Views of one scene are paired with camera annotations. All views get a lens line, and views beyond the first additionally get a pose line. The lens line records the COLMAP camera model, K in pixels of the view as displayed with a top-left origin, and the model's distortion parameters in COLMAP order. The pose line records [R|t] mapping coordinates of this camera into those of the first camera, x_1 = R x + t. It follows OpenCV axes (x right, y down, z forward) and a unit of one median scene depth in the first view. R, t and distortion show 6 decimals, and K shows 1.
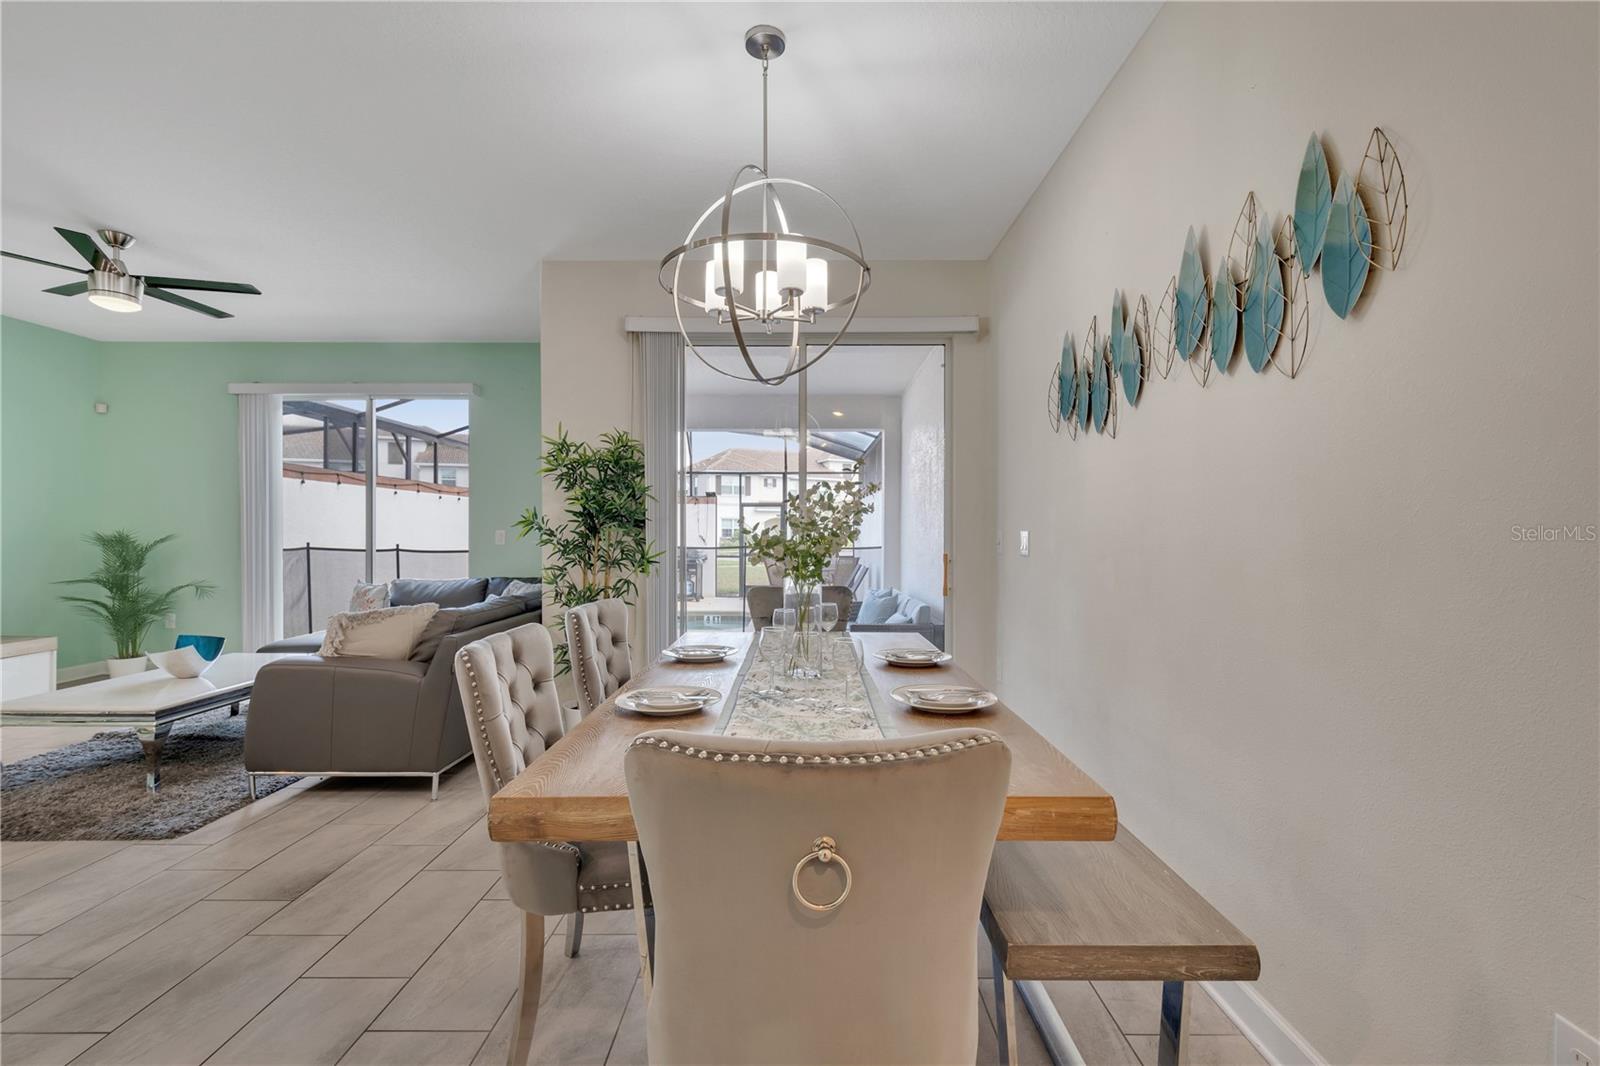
lens RADIAL K [[696.0, 0, 801.4], [0, 696.0, 542.3], [0, 0, 1]] dist [0.009997, -0.000071]
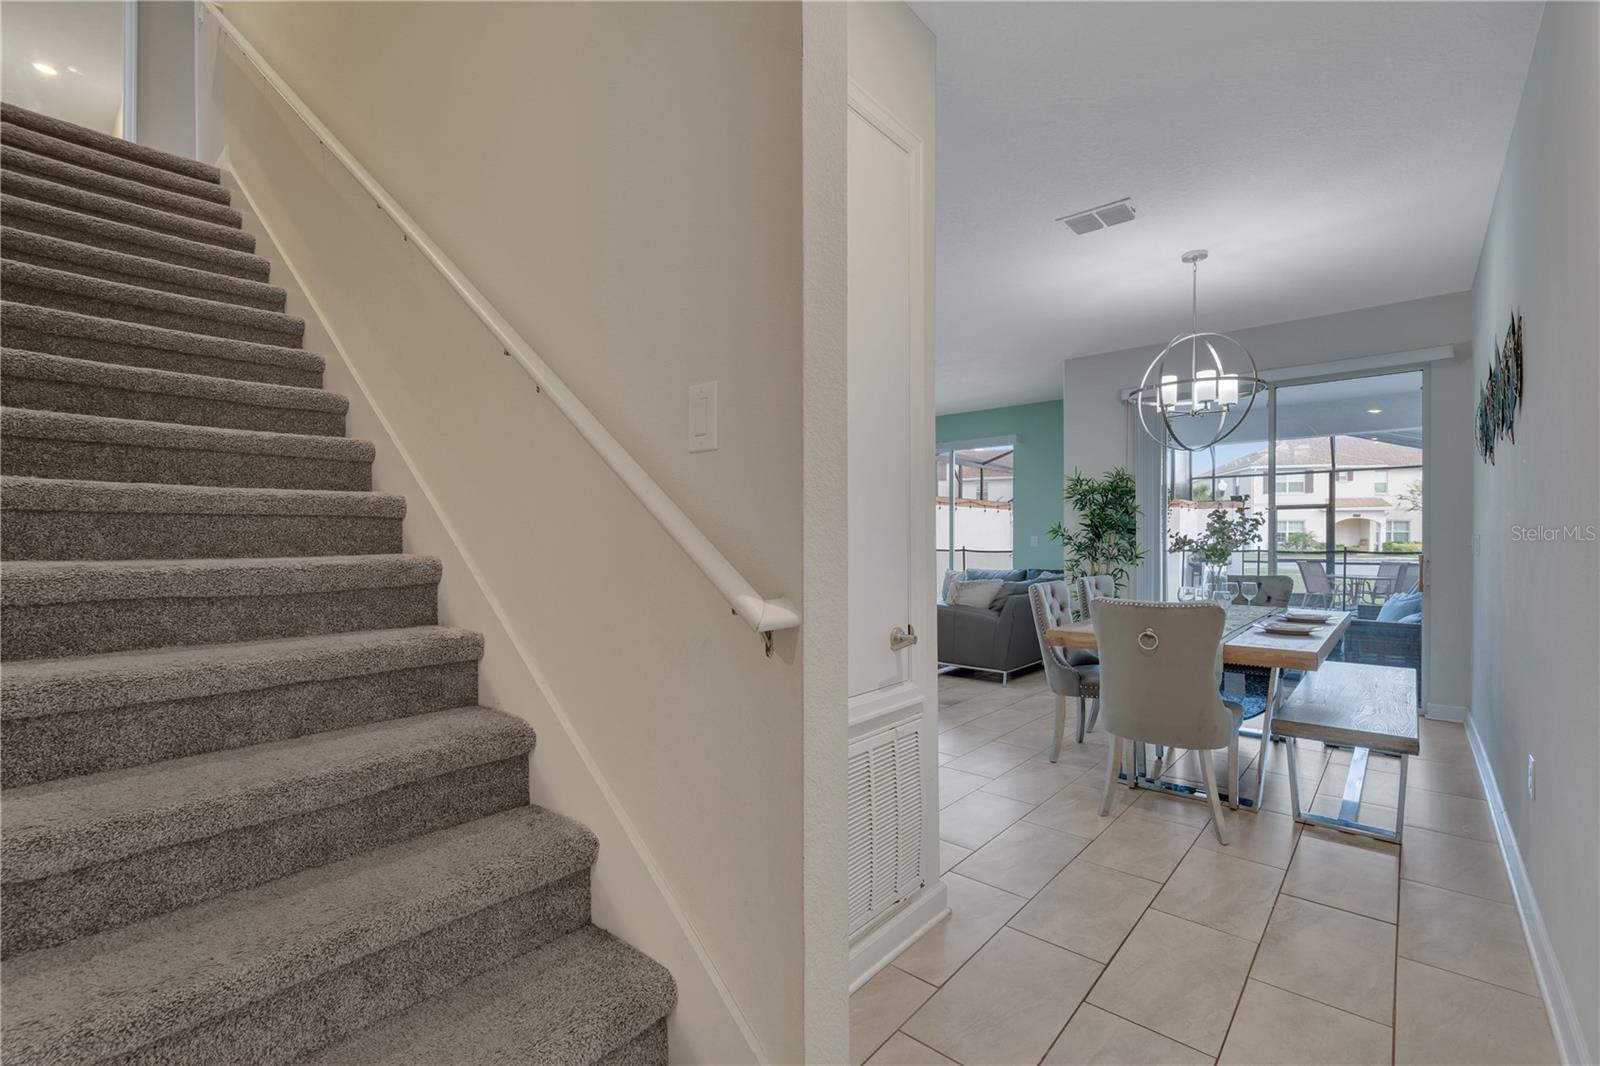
lens RADIAL K [[696.0, 0, 798.8], [0, 696.0, 543.5], [0, 0, 1]] dist [0.009997, -0.000071]
pose [[0.752193, 0.000070, -0.658943, 0.208912], [-0.003390, 0.999987, -0.003764, 0.006759], [0.658934, 0.005065, 0.752184, -0.563873]]
